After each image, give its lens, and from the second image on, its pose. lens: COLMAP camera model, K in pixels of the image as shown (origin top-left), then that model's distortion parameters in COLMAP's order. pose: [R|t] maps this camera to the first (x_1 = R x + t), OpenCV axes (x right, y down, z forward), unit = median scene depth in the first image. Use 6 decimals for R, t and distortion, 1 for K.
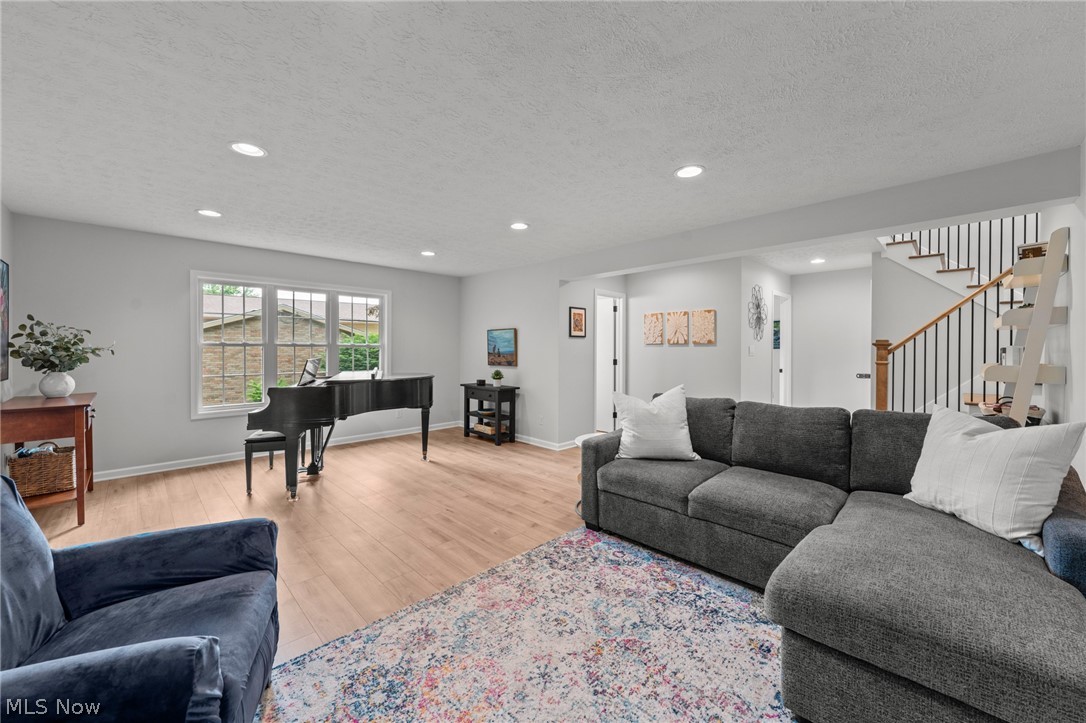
lens RADIAL K [[420.1, 0, 545.2], [0, 420.1, 358.2], [0, 0, 1]] dist [-0.000505, -0.000029]
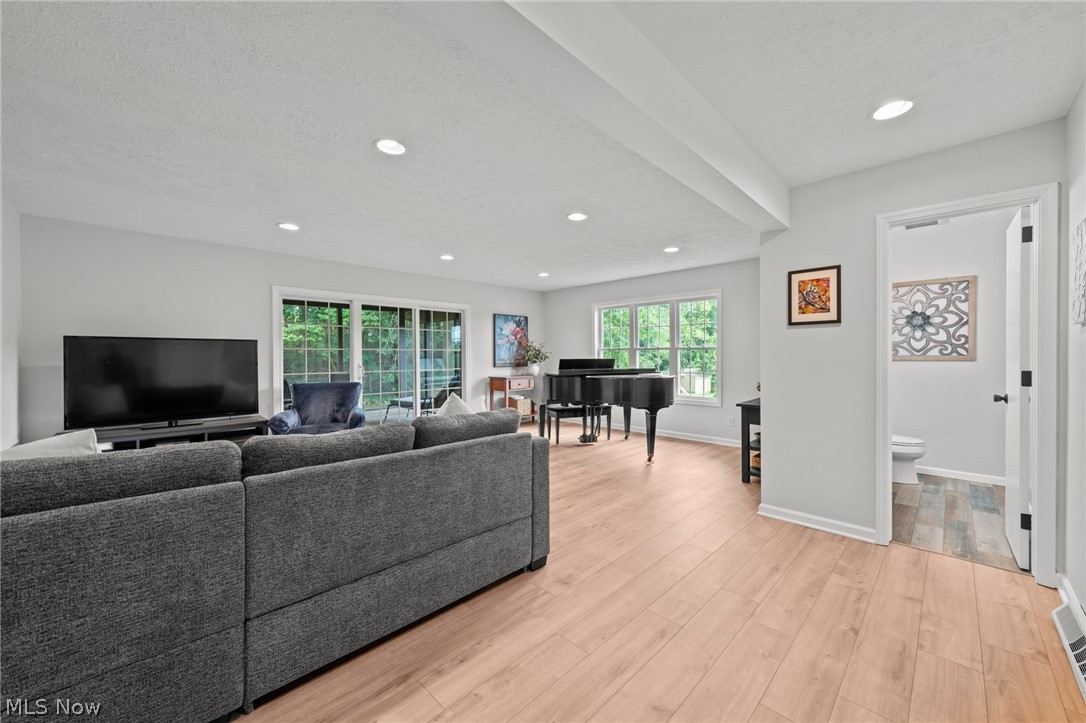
lens RADIAL K [[420.1, 0, 545.2], [0, 420.1, 358.2], [0, 0, 1]] dist [-0.000505, -0.000029]
pose [[-0.007728, 0.001936, -0.999968, 0.663607], [-0.013753, 0.999903, 0.002042, -0.002692], [0.999876, 0.013768, -0.007700, 0.707543]]
